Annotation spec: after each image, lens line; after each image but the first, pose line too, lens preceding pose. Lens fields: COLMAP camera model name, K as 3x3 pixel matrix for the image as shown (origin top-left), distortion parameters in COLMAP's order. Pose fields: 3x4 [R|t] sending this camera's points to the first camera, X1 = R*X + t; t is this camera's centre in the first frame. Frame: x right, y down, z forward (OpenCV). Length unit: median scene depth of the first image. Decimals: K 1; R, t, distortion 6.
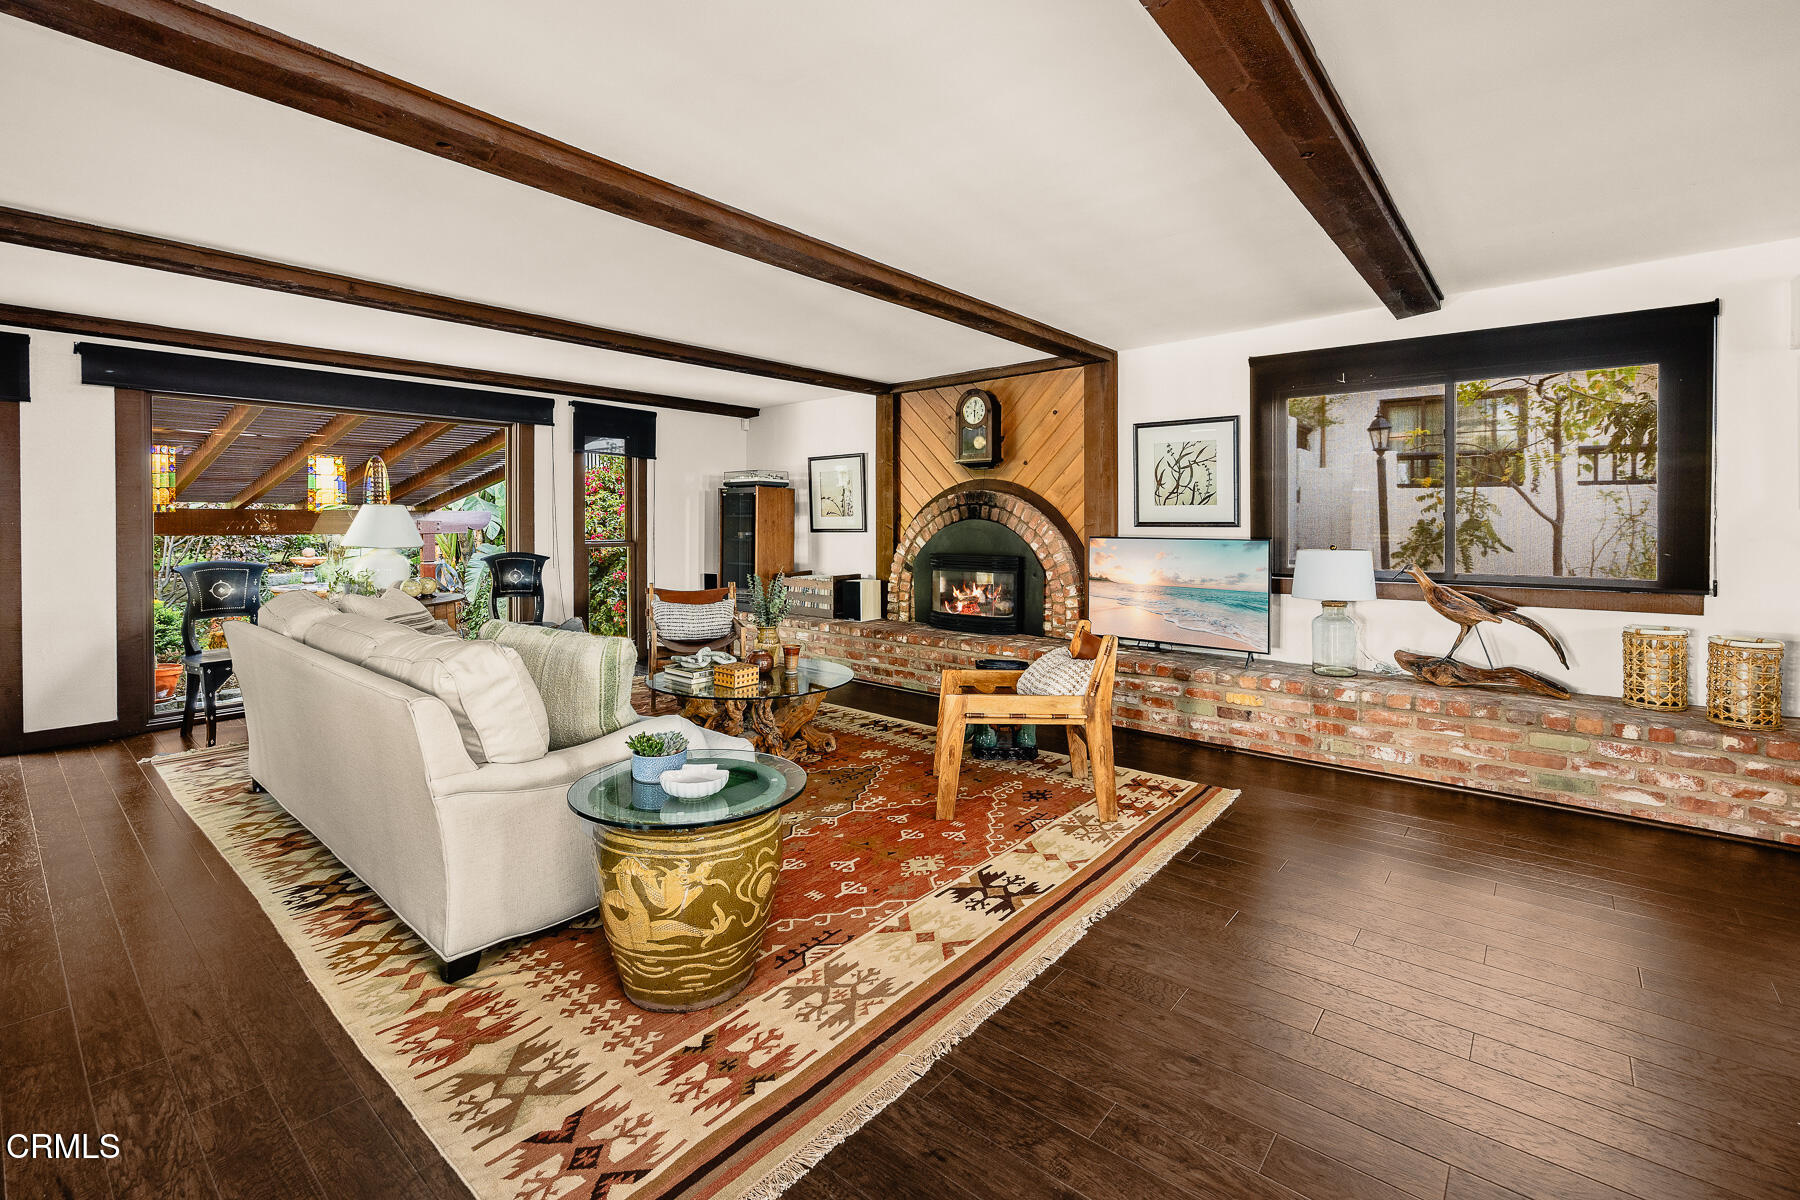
lens RADIAL K [[779.8, 0, 913.4], [0, 779.8, 534.5], [0, 0, 1]] dist [-0.013427, -0.000167]
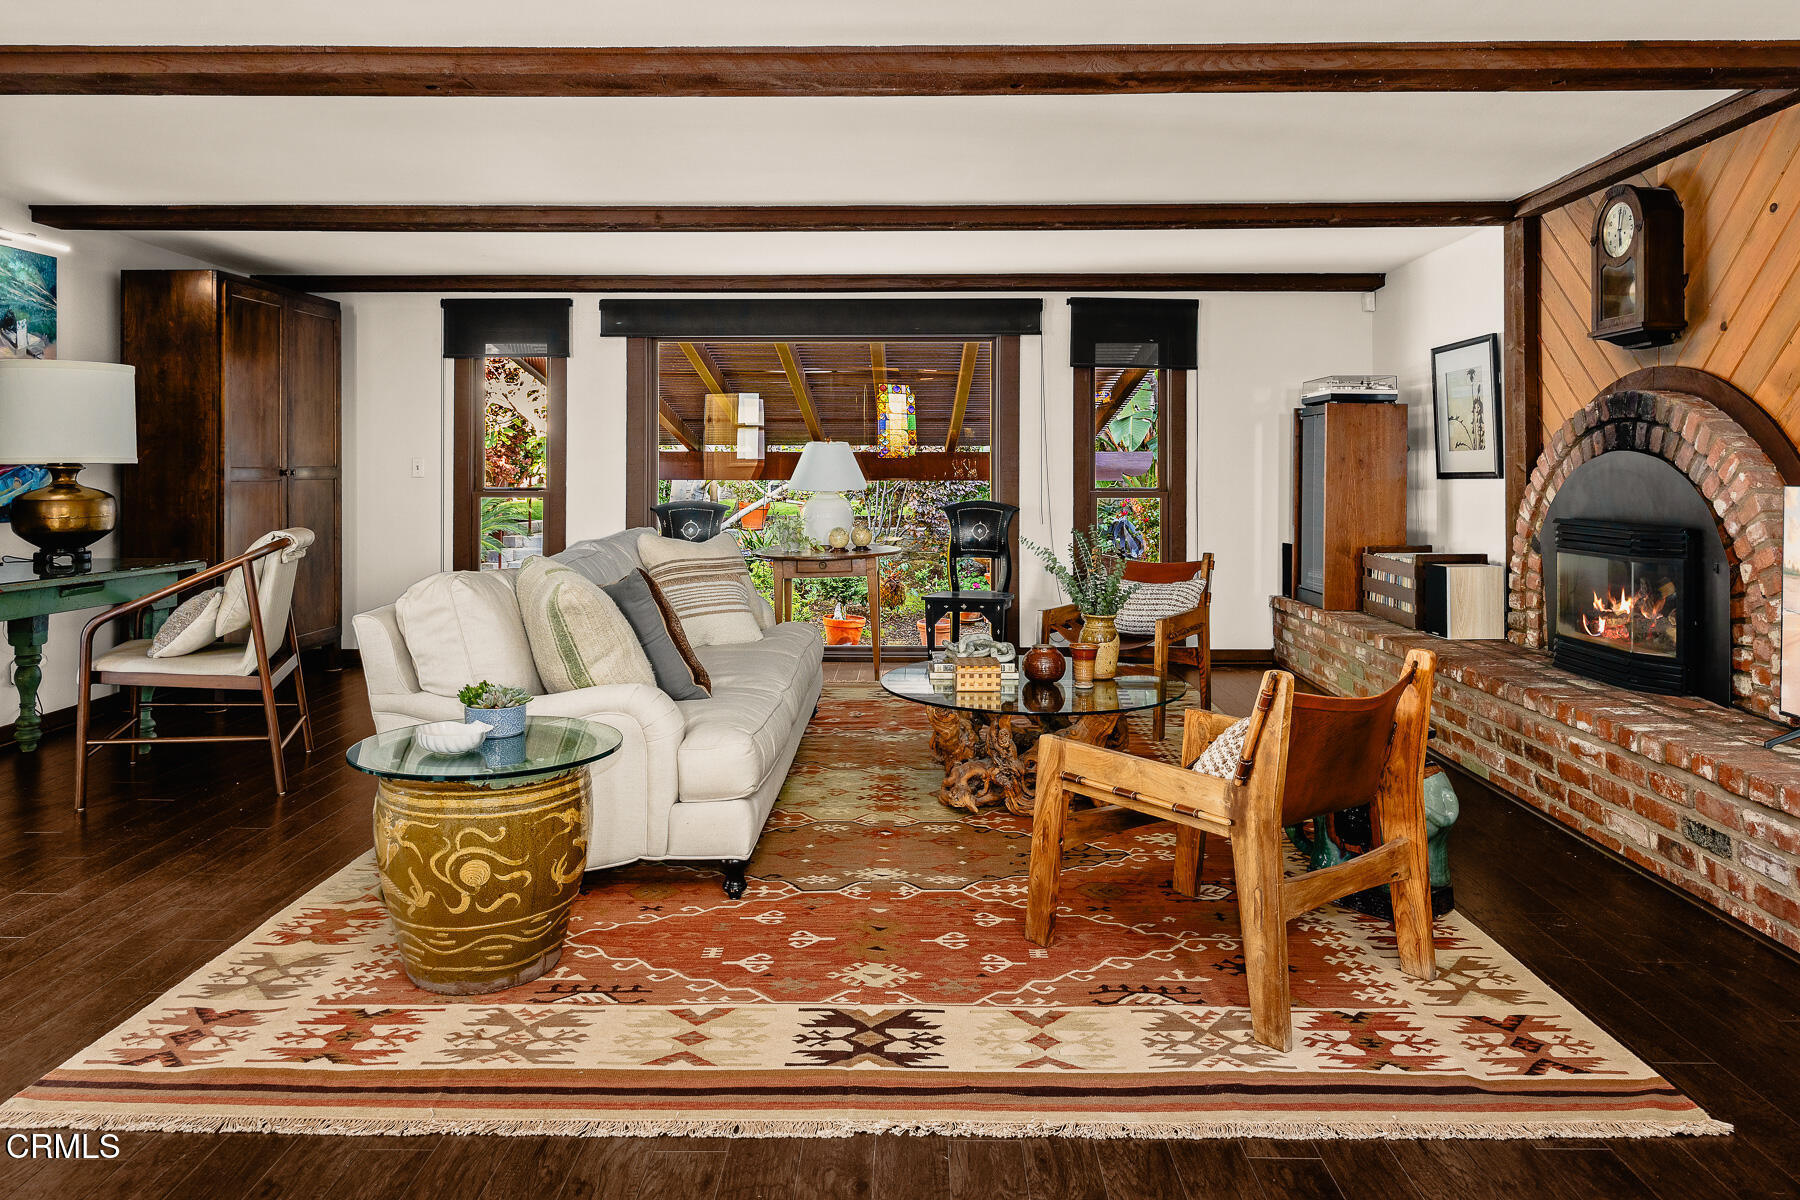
lens RADIAL K [[1204.0, 0, 914.7], [0, 1204.0, 464.2], [0, 0, 1]] dist [-0.003628, -0.004907]
pose [[0.635188, -0.004829, -0.772343, 0.550948], [-0.012475, 0.999786, -0.016510, 0.010130], [0.772257, 0.020122, 0.634992, 0.258014]]
